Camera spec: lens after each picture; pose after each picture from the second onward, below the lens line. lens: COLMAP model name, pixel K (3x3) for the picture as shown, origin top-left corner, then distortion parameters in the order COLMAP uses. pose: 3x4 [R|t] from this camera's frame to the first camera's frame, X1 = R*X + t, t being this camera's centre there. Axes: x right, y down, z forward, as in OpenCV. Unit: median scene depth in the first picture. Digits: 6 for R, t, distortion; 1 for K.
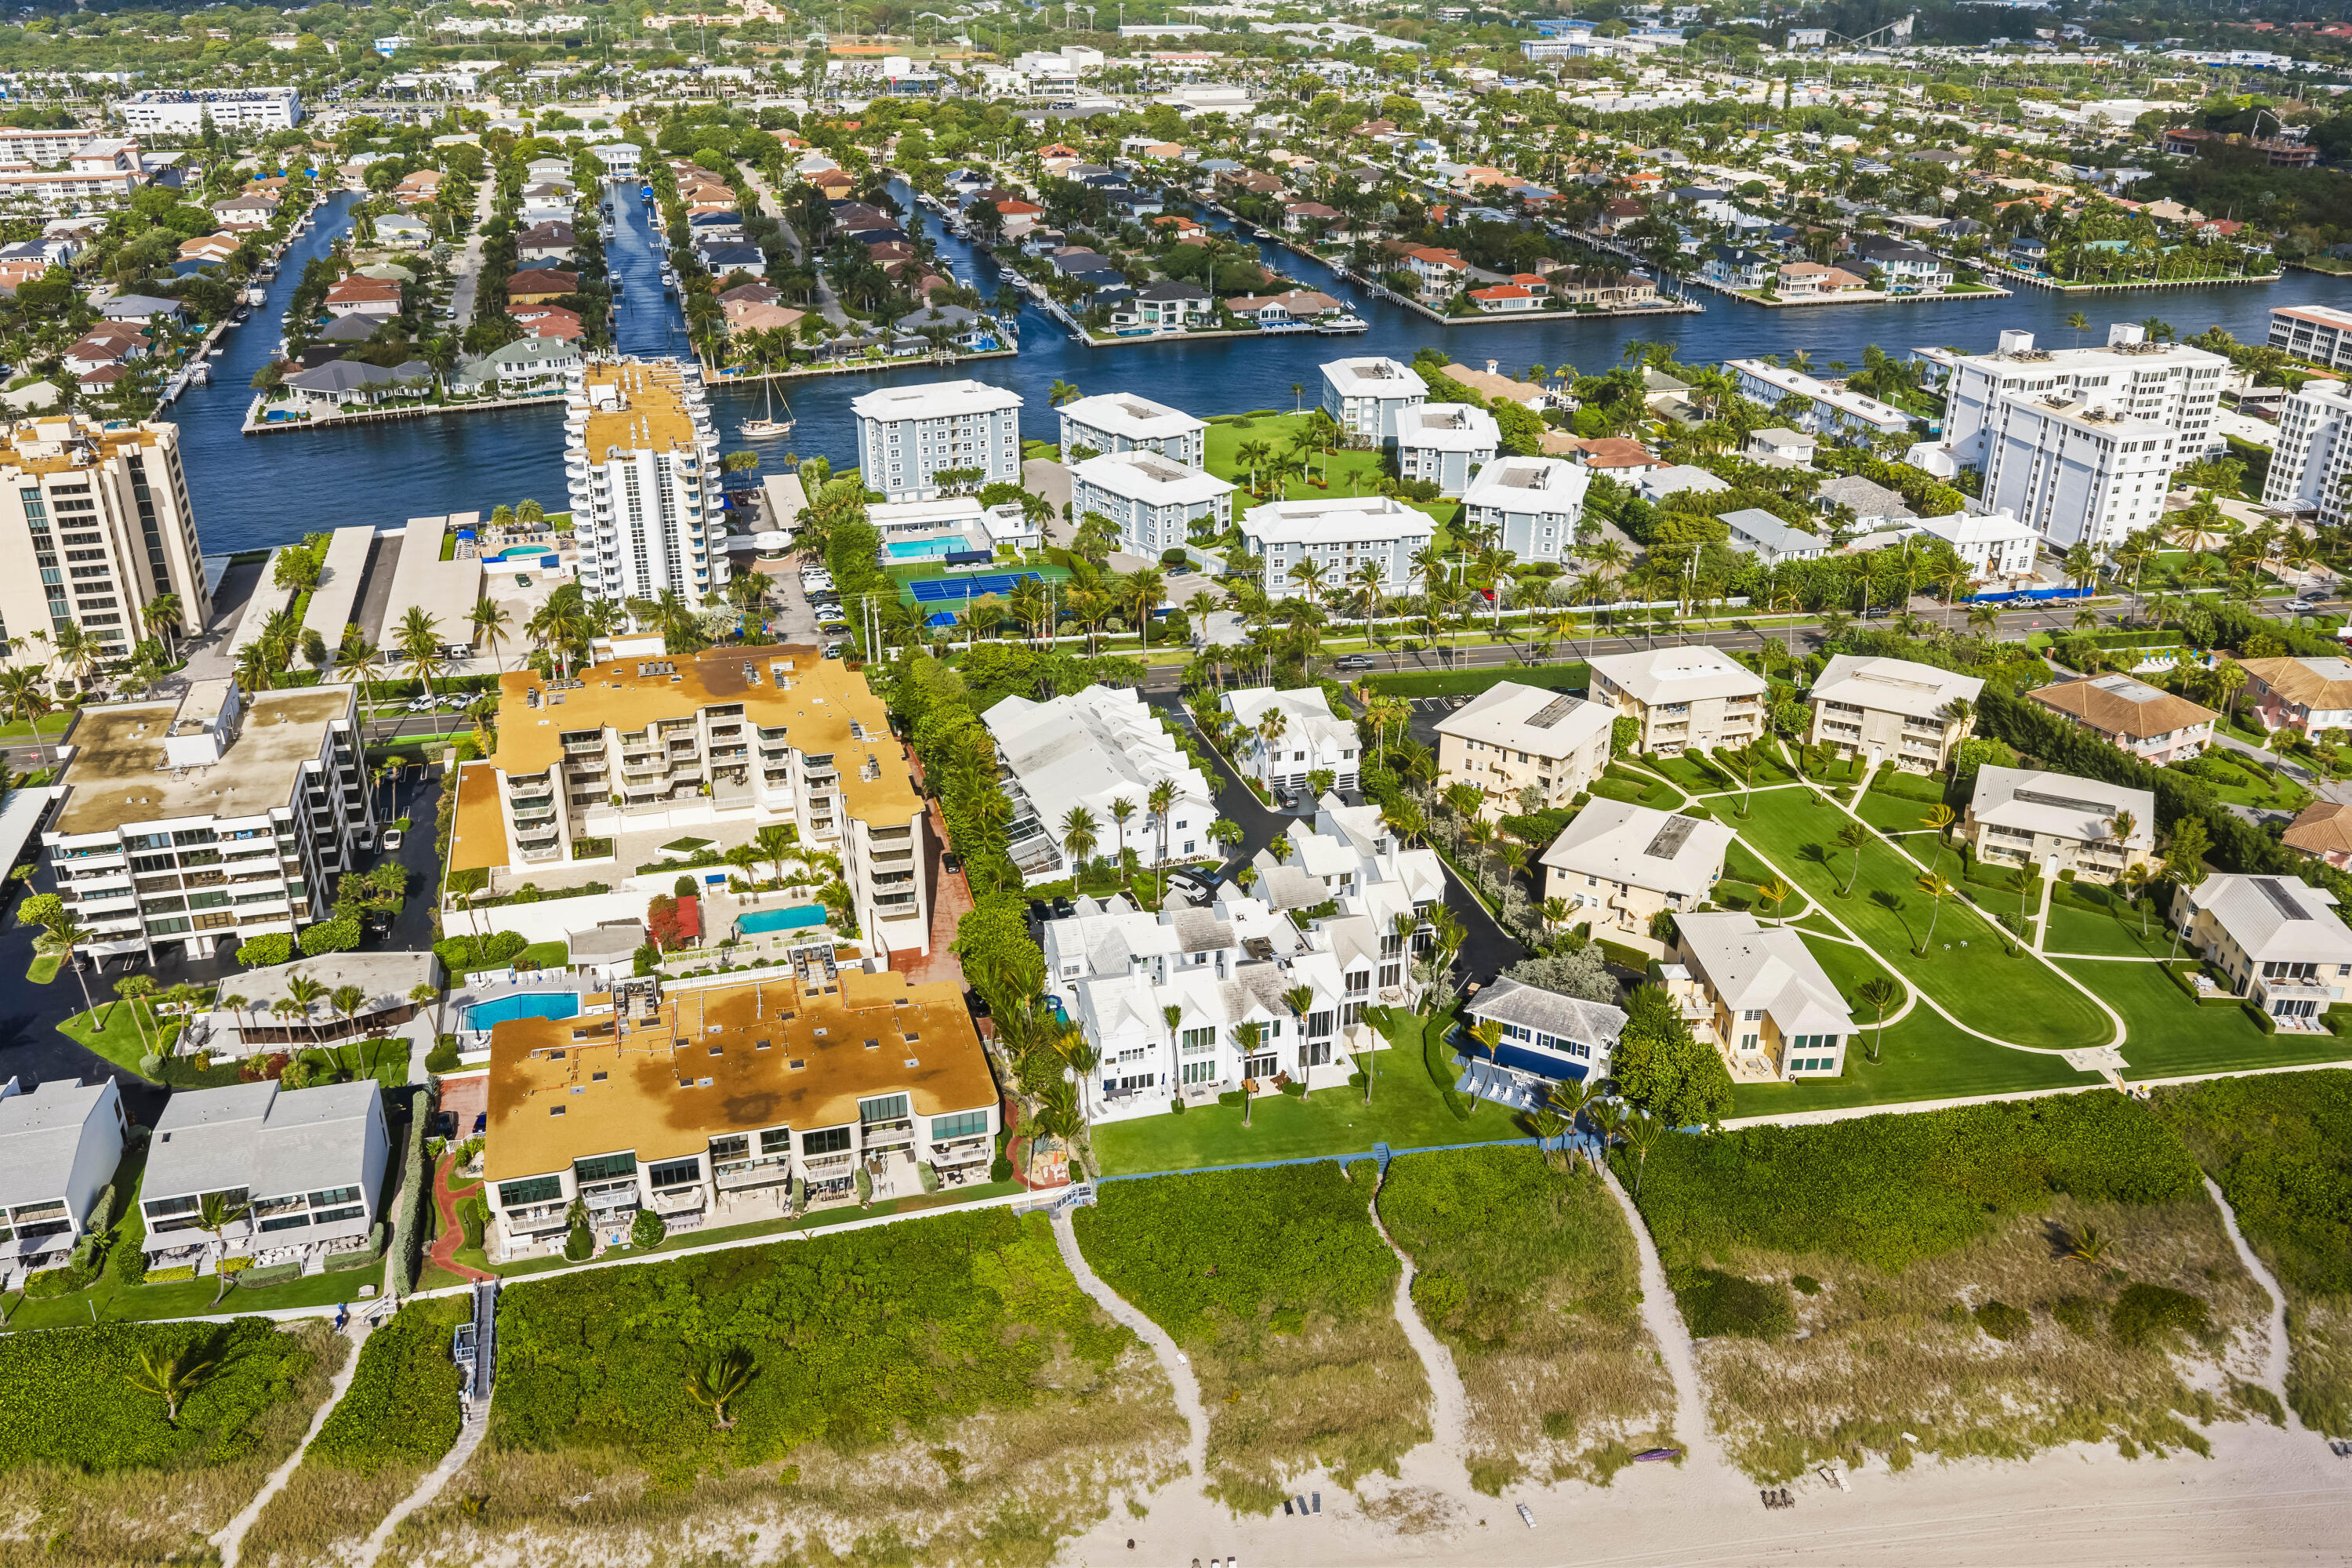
lens RADIAL K [[1942.0, 0, 1179.4], [0, 1942.0, 786.1], [0, 0, 1]] dist [0.013760, -0.013469]
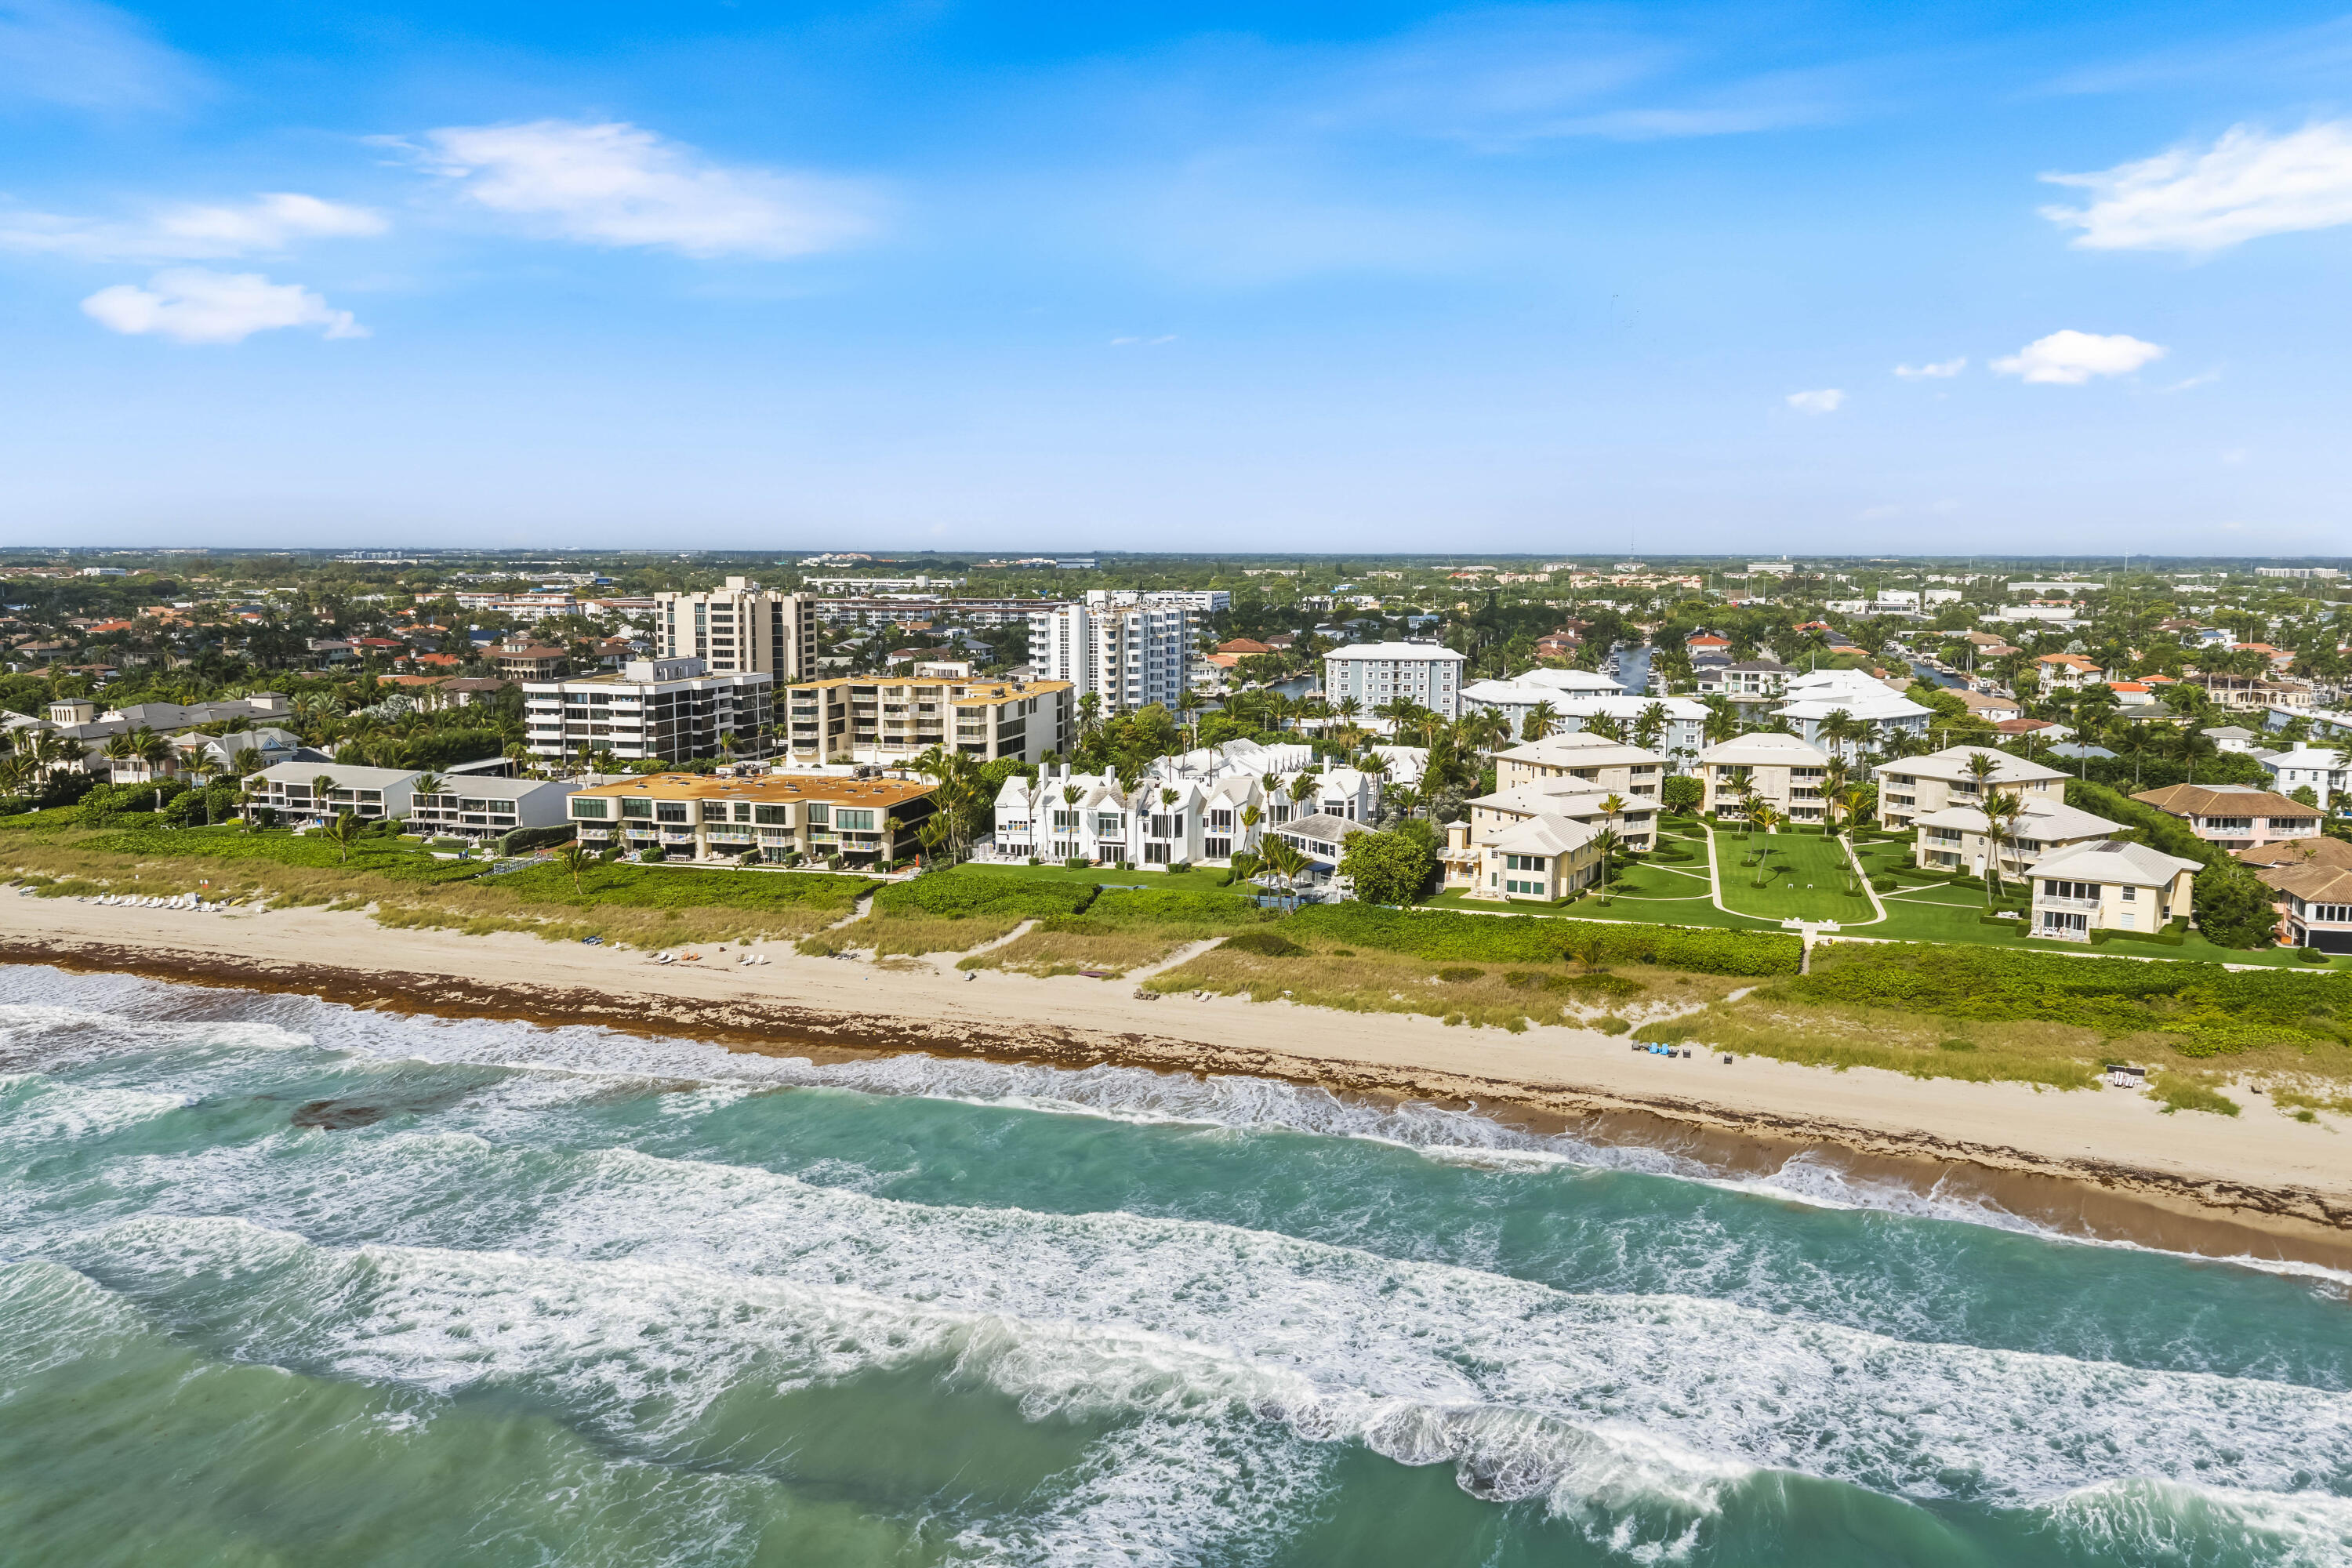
lens RADIAL K [[1941.2, 0, 1176.0], [0, 1941.2, 784.0], [0, 0, 1]] dist [0.030916, -0.056684]
pose [[0.866839, 0.058962, -0.495090, 0.473332], [-0.210170, 0.943663, -0.255596, 0.280770], [0.452128, 0.325614, 0.830395, -0.034450]]
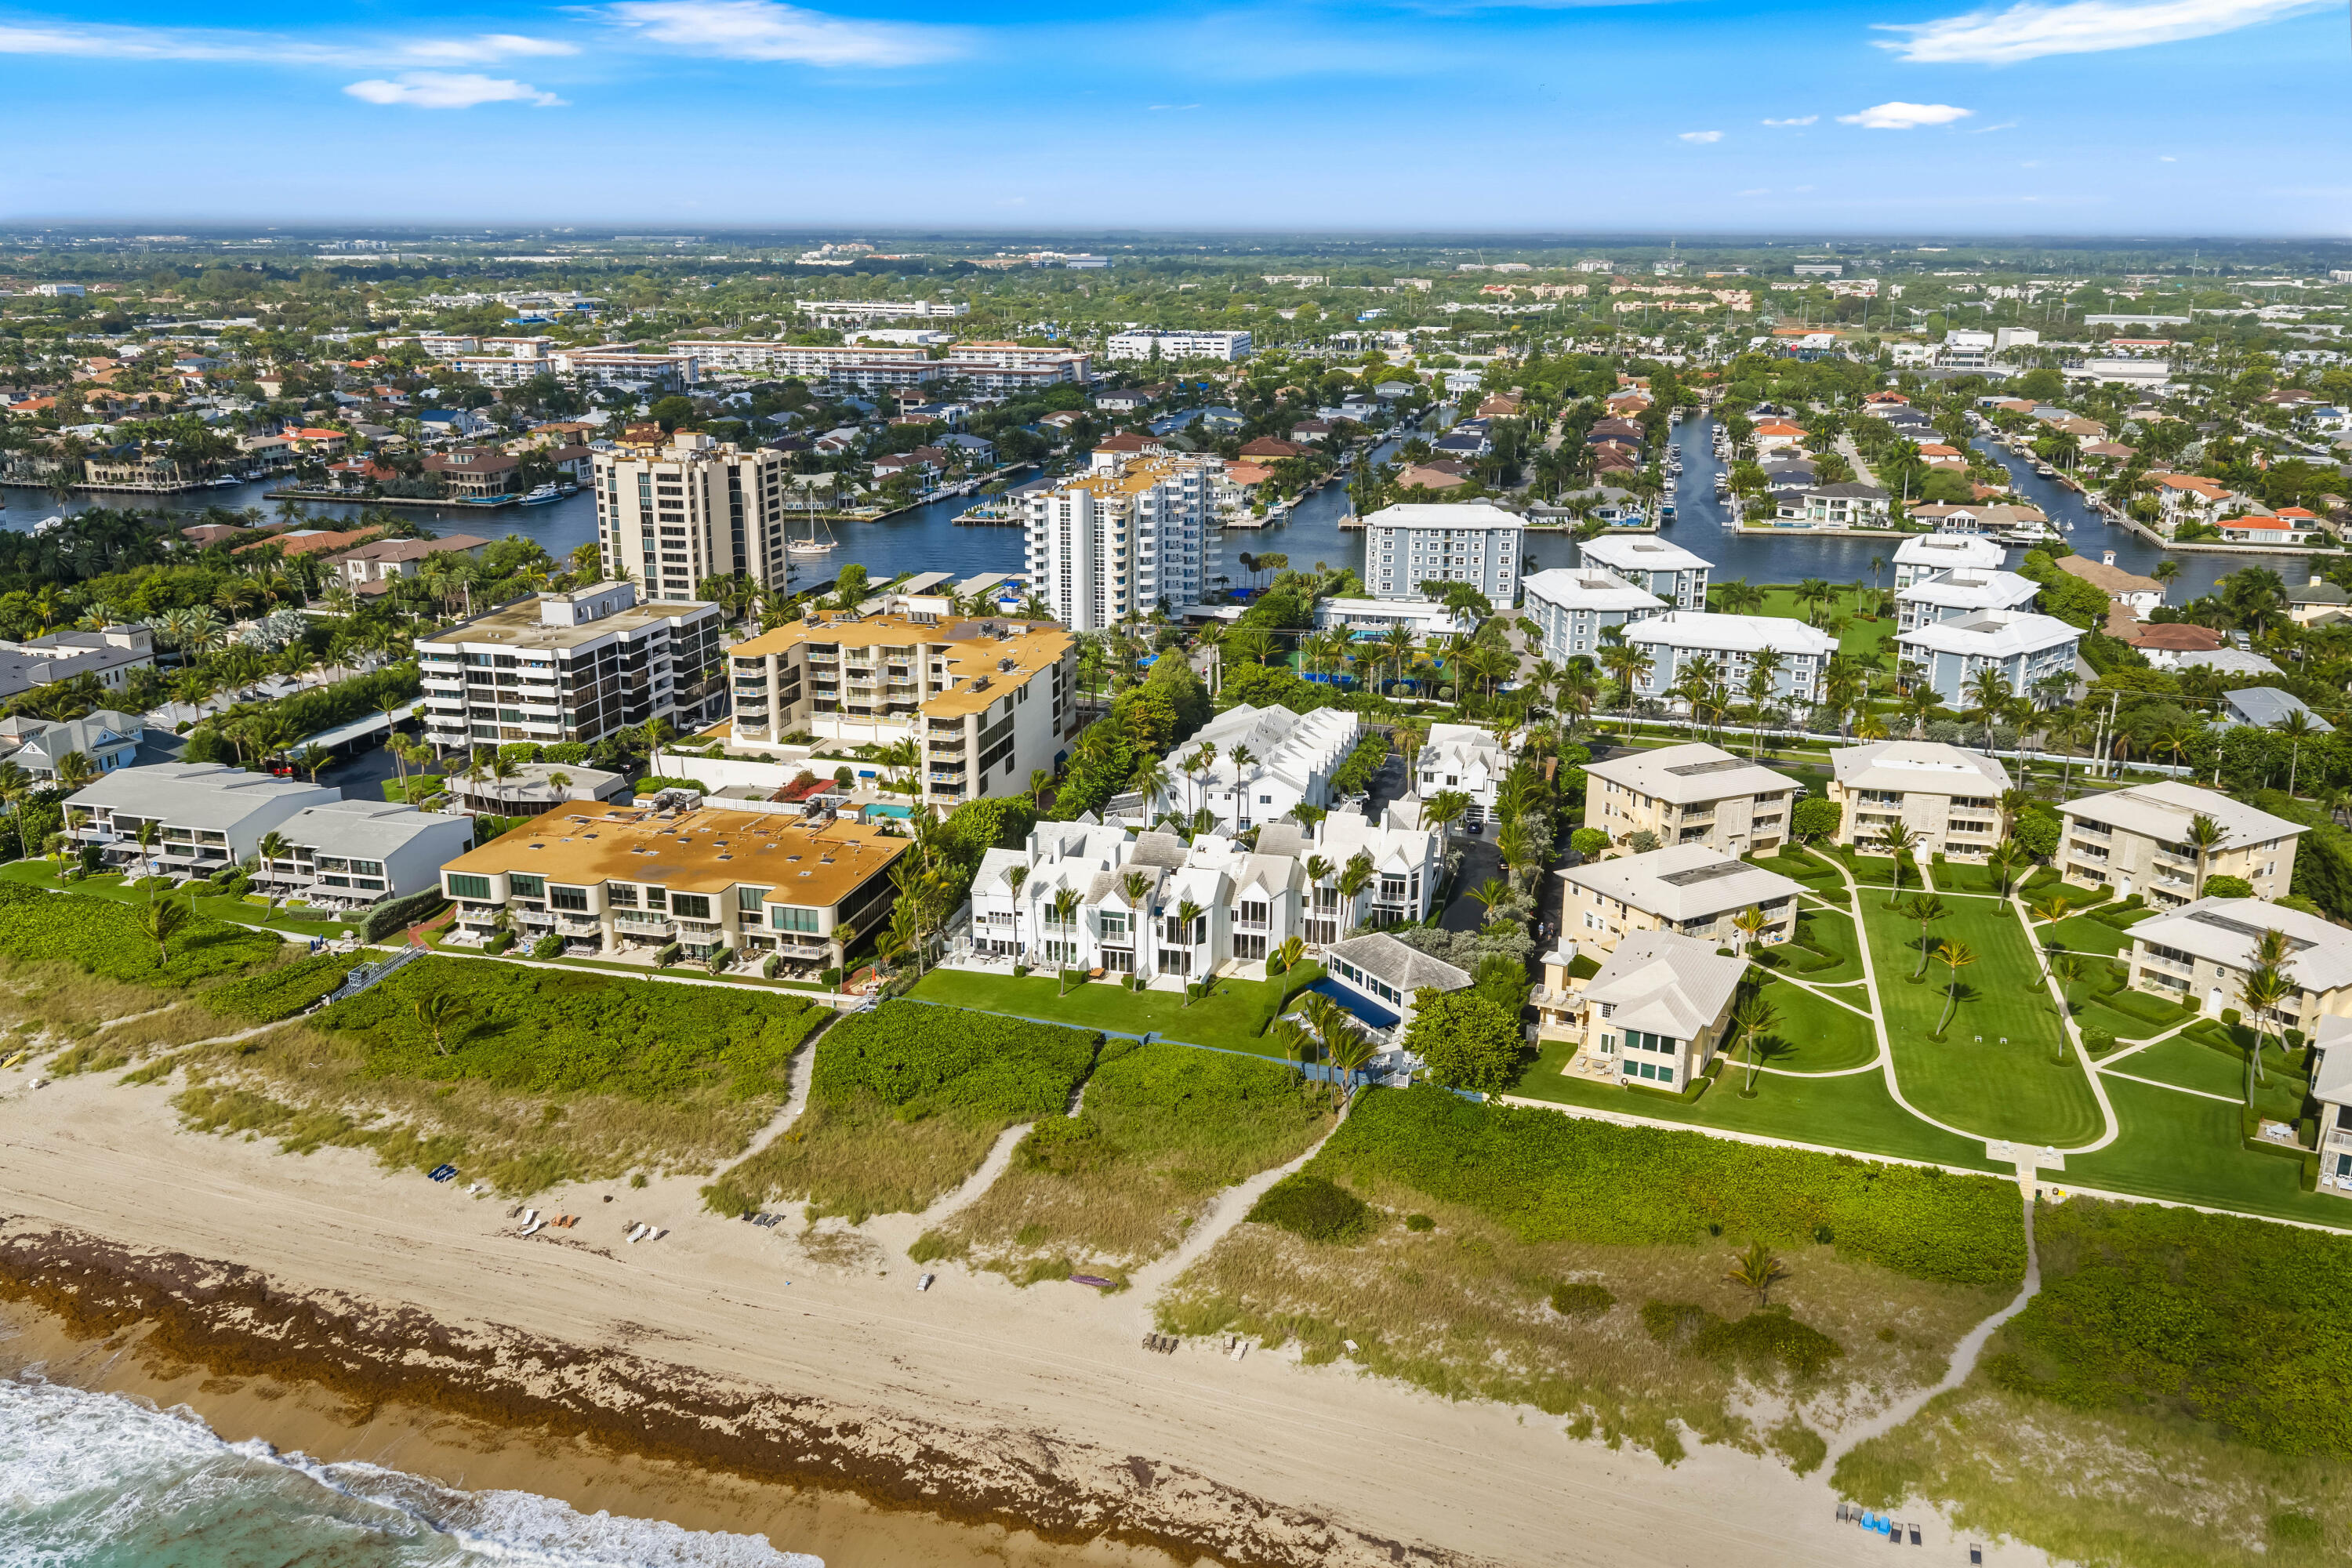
lens RADIAL K [[1941.2, 0, 1176.0], [0, 1941.2, 784.0], [0, 0, 1]] dist [0.030916, -0.056684]
pose [[0.862920, 0.139252, -0.485776, 0.369357], [-0.213476, 0.971749, -0.100653, 0.101346], [0.458036, 0.190557, 0.868269, 0.075611]]
